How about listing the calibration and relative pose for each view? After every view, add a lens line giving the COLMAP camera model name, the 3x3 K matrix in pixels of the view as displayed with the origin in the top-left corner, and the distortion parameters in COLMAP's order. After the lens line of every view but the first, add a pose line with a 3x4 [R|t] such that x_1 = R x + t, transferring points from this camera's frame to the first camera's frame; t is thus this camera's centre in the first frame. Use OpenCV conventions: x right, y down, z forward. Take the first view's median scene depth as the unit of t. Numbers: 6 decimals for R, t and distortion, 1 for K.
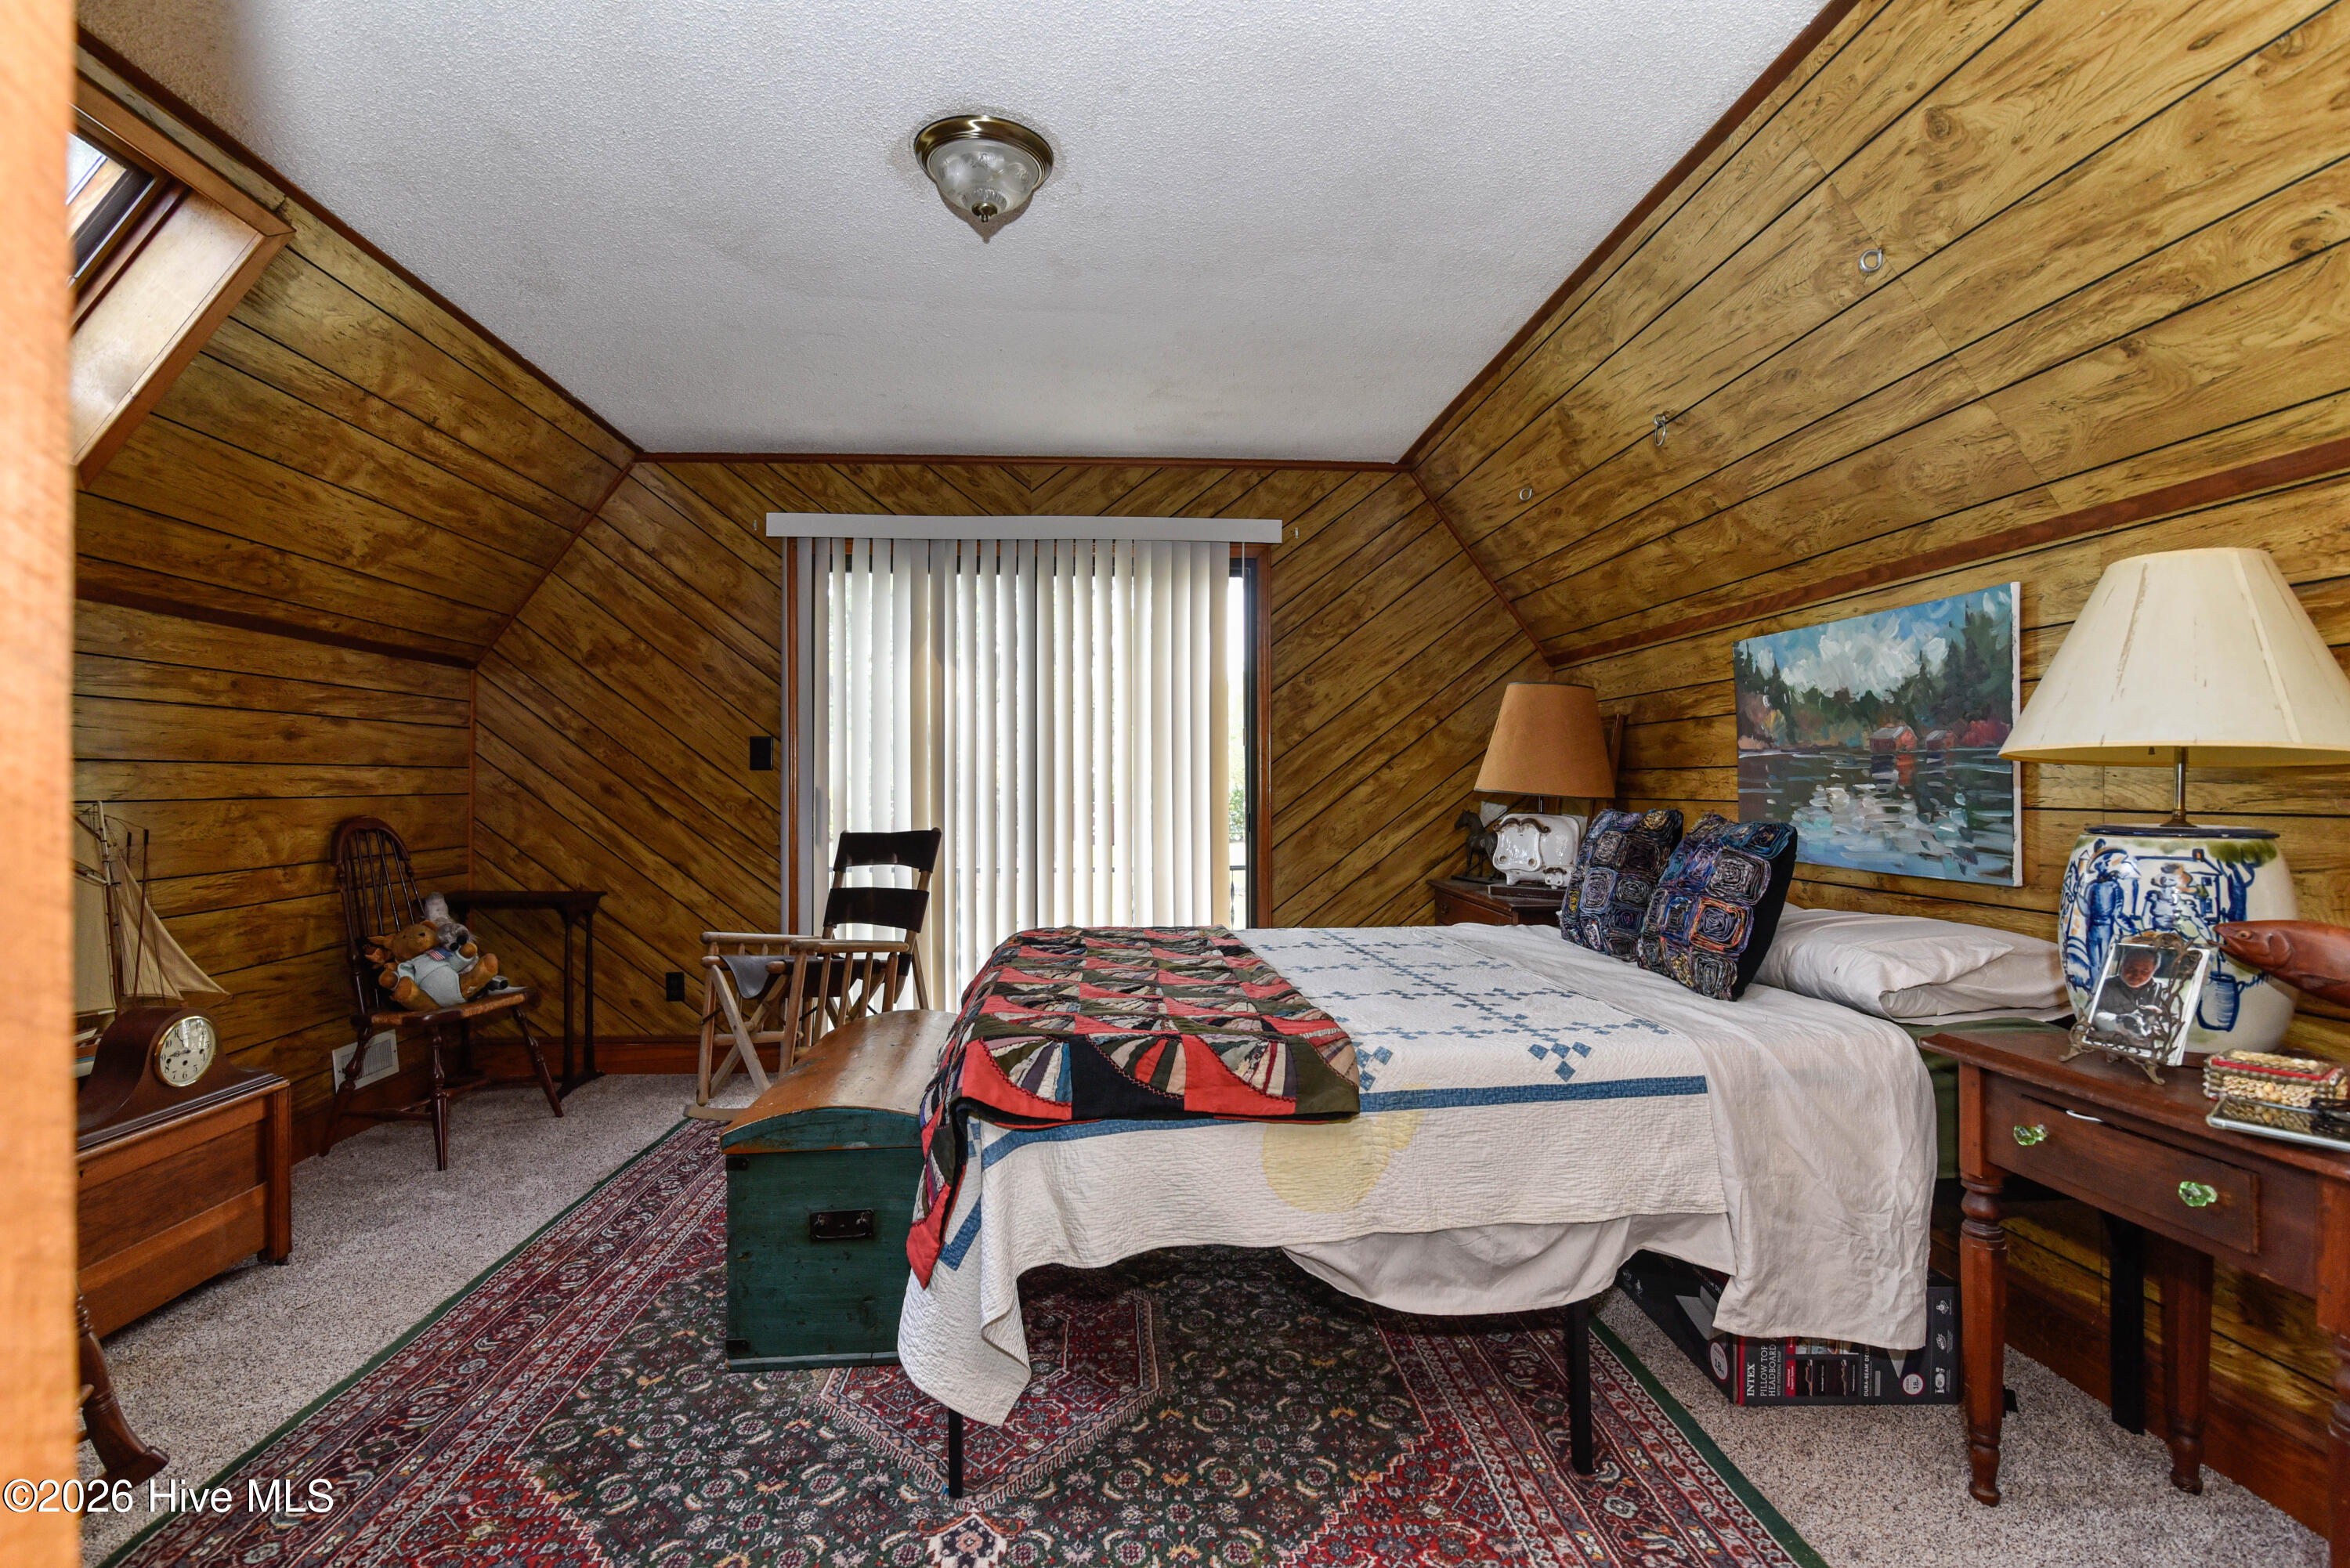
lens RADIAL K [[1073.2, 0, 1172.6], [0, 1073.2, 781.1], [0, 0, 1]] dist [-0.001987, -0.000455]
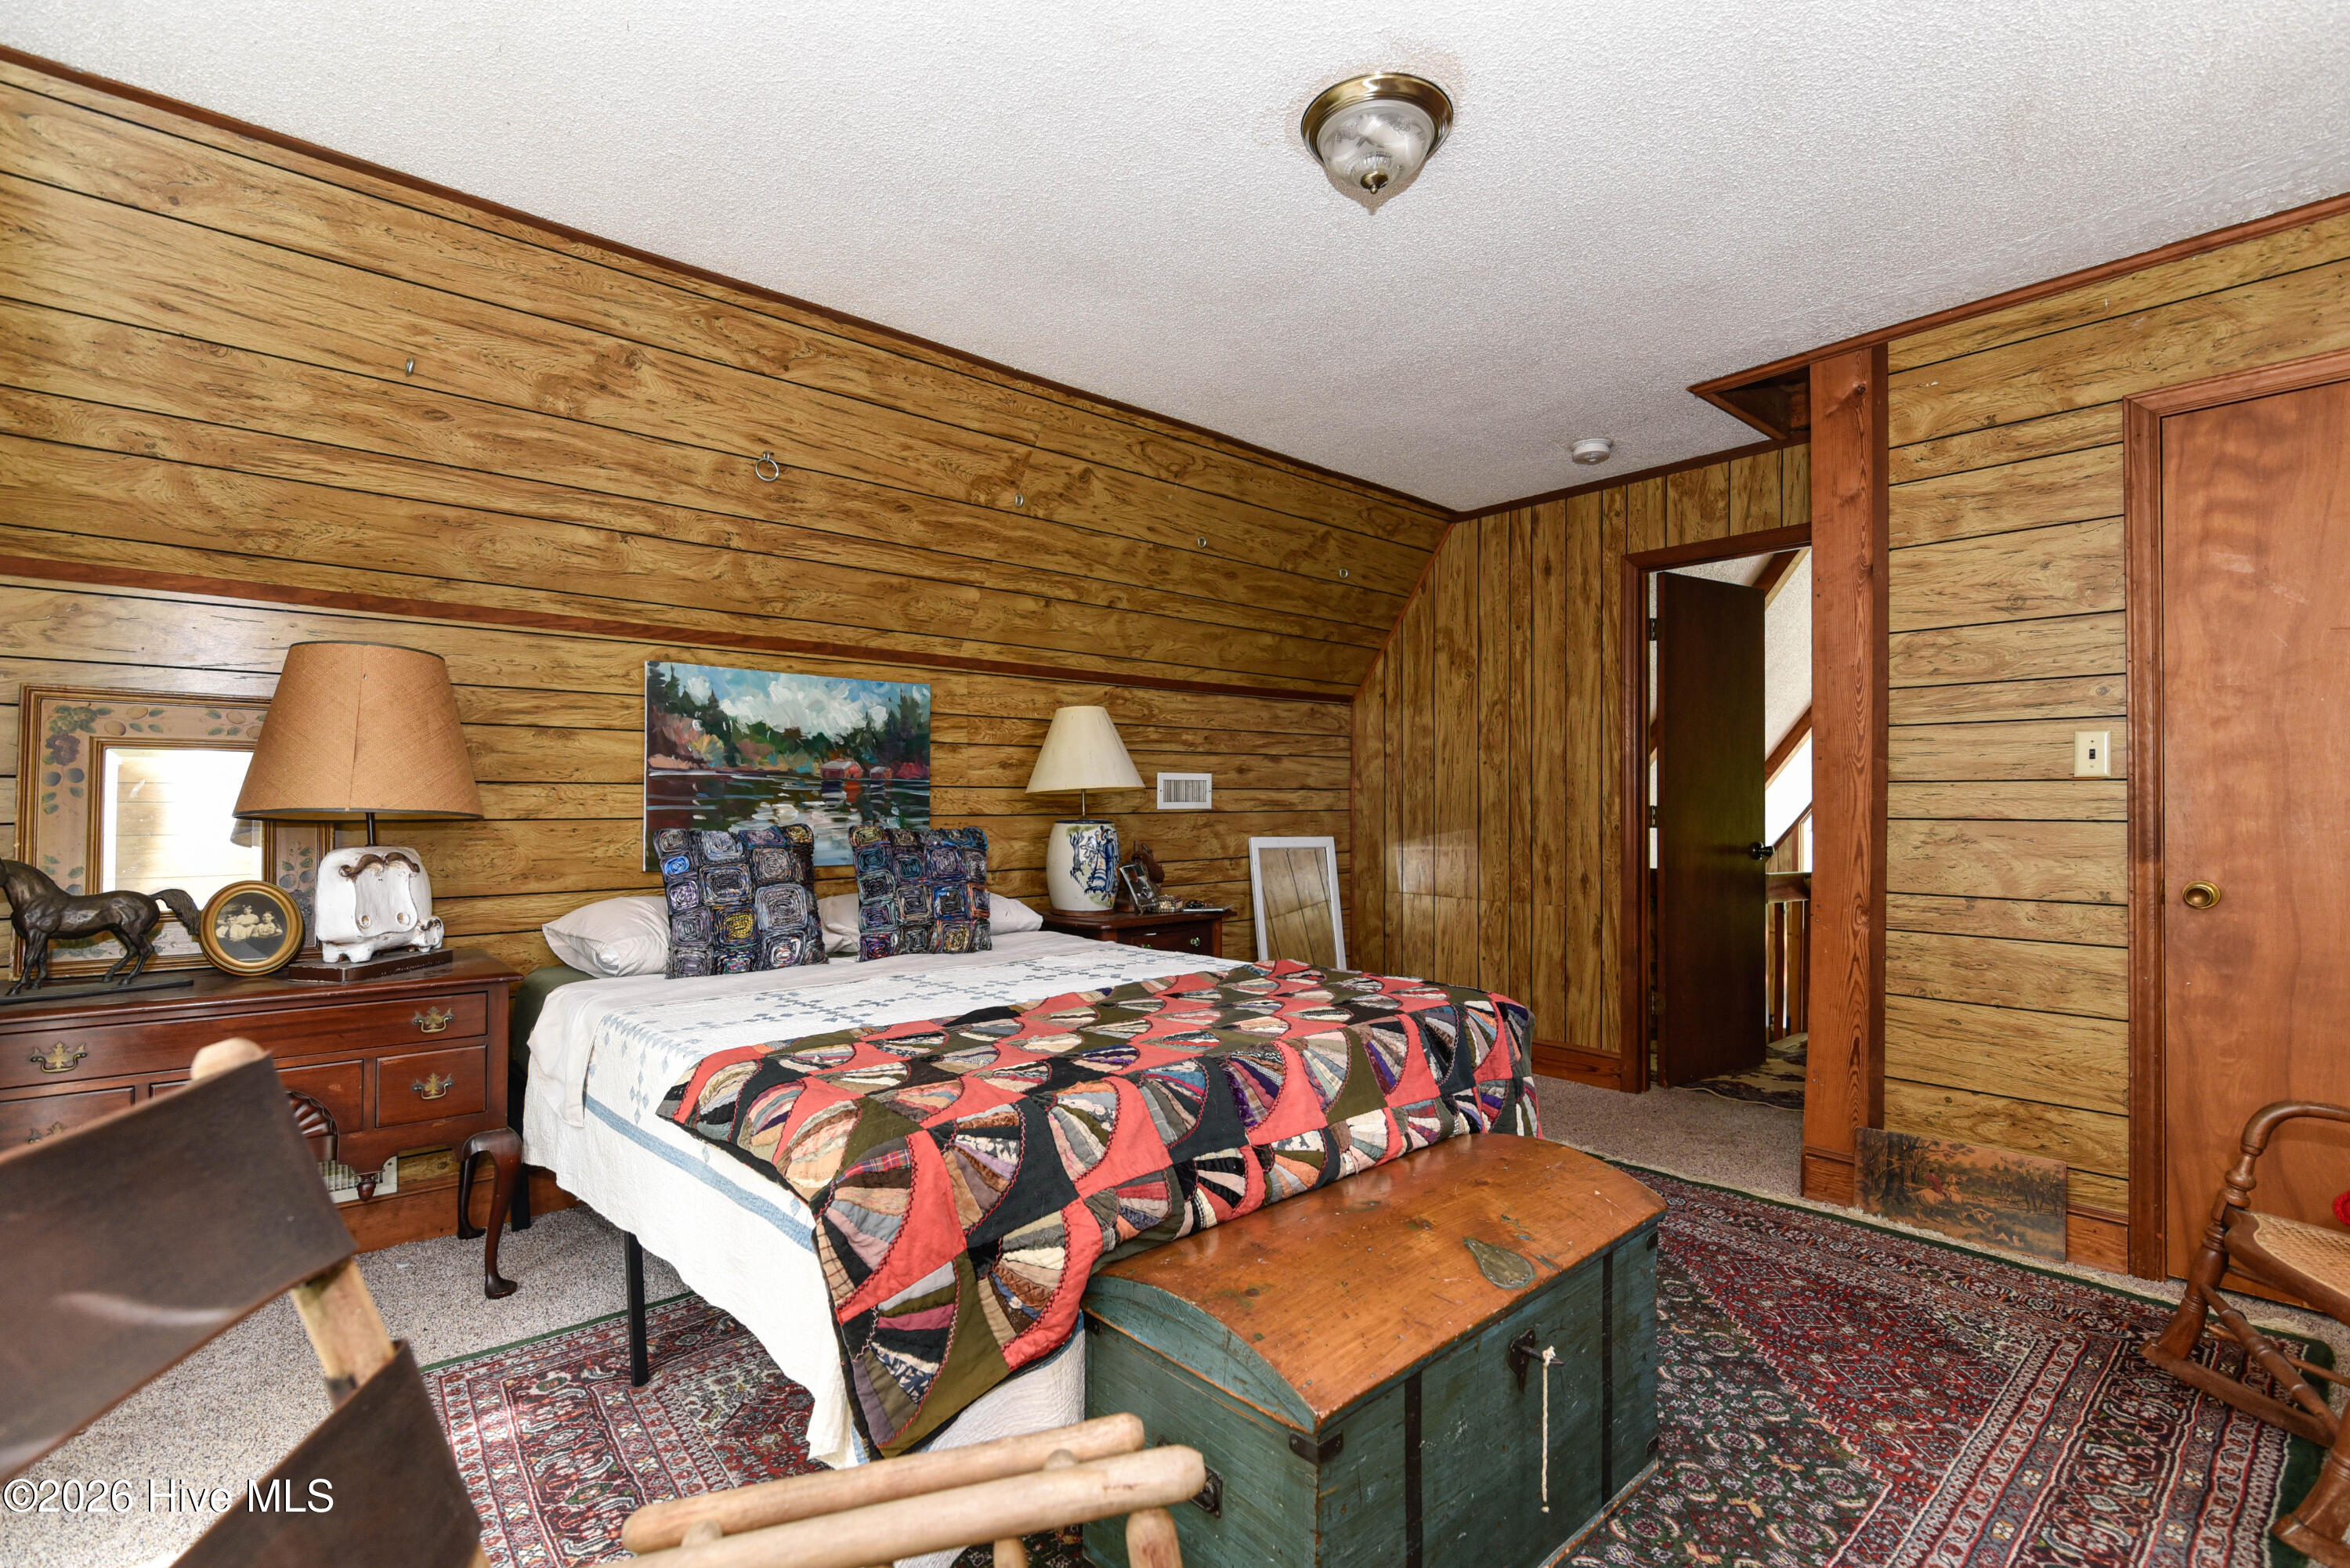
lens RADIAL K [[1073.2, 0, 1169.1], [0, 1073.2, 789.8], [0, 0, 1]] dist [-0.001987, -0.000455]
pose [[-0.605653, 0.008244, 0.795686, -0.691384], [-0.003416, 0.999910, -0.012960, 0.003923], [-0.795722, -0.010567, -0.605570, 1.463225]]
